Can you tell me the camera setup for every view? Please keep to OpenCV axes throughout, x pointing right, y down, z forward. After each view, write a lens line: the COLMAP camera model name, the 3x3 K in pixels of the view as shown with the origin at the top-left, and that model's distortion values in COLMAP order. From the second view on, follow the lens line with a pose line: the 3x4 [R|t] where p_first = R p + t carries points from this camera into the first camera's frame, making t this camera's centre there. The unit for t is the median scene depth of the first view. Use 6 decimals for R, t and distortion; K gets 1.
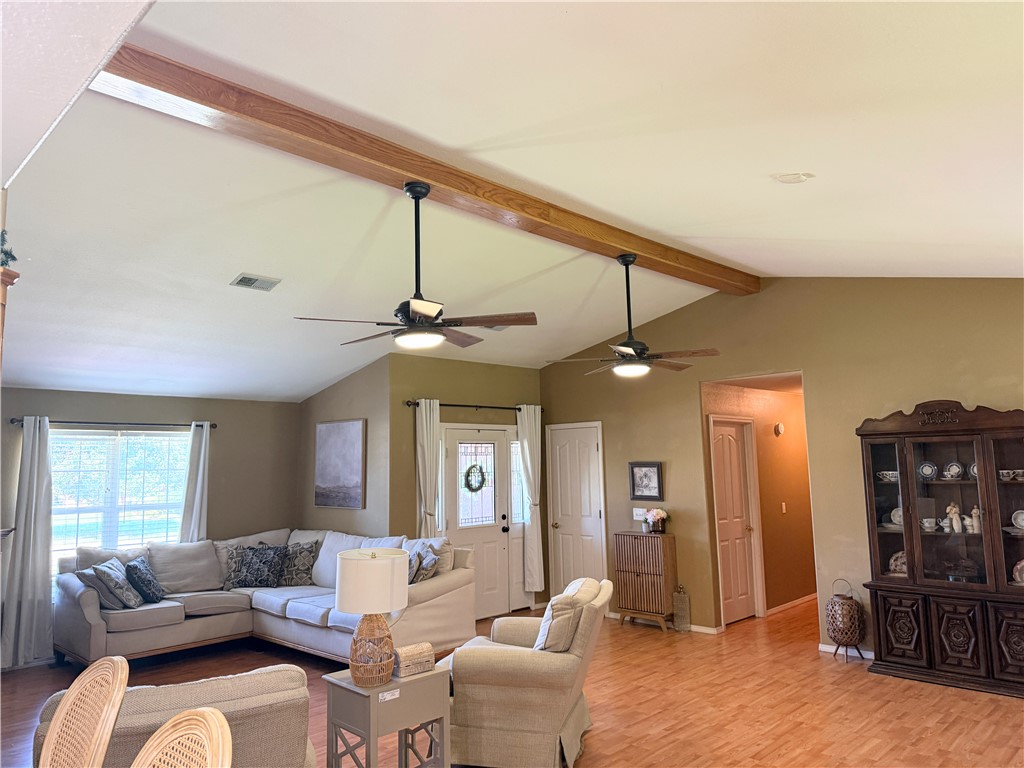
lens RADIAL K [[721.6, 0, 521.0], [0, 721.6, 382.3], [0, 0, 1]] dist [0.097131, -0.117797]
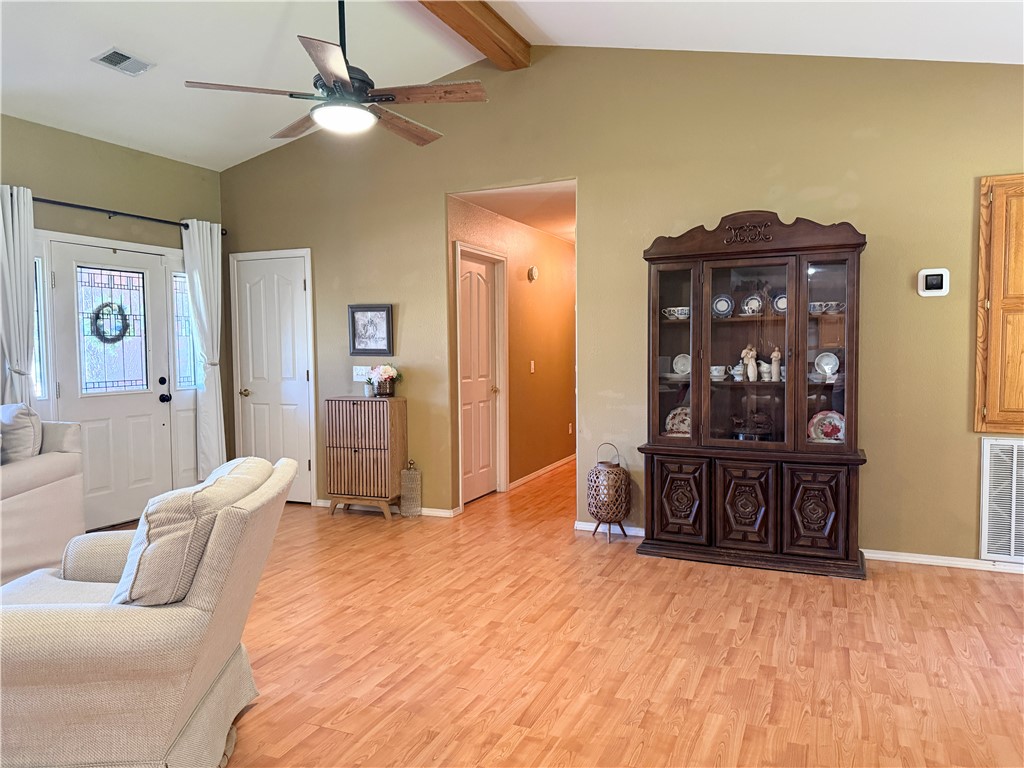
lens RADIAL K [[721.6, 0, 521.0], [0, 721.6, 382.3], [0, 0, 1]] dist [0.097131, -0.117797]
pose [[0.934393, -0.003002, 0.356230, 0.066847], [-0.054351, 0.987057, 0.150879, 0.091011], [-0.352073, -0.160341, 0.922136, 0.325398]]
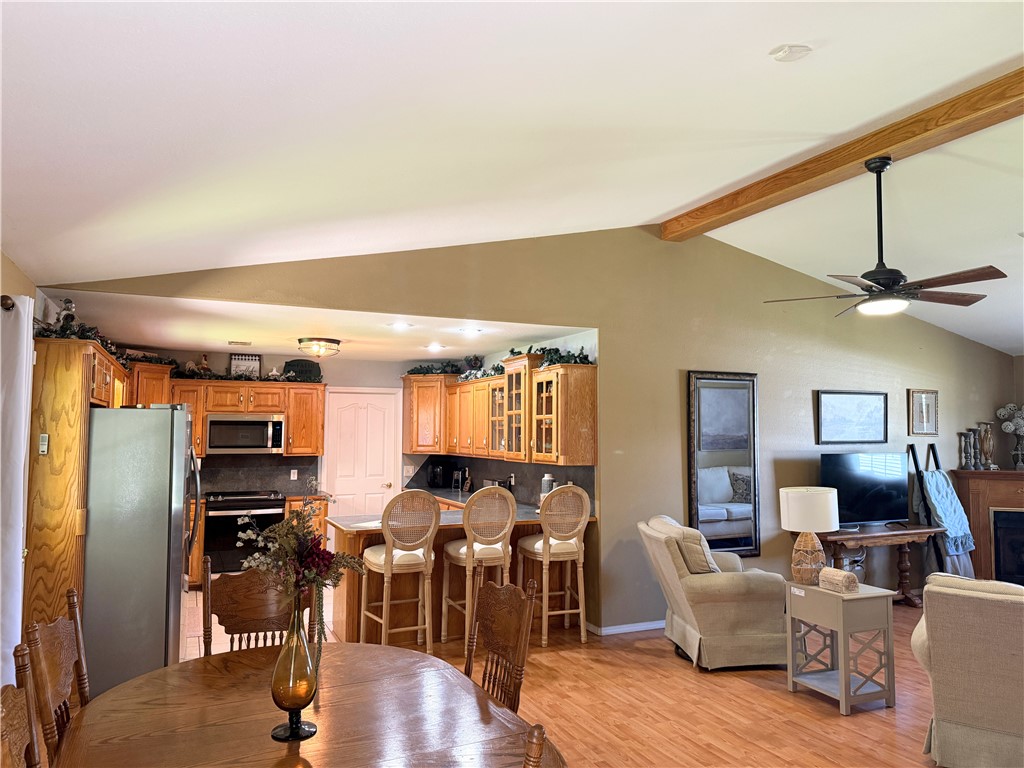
lens RADIAL K [[721.6, 0, 521.0], [0, 721.6, 382.3], [0, 0, 1]] dist [0.097131, -0.117797]
pose [[-0.336414, -0.049345, -0.940421, 1.085218], [0.114459, 0.989080, -0.092843, 0.096452], [0.934733, -0.138874, -0.327092, 0.865160]]
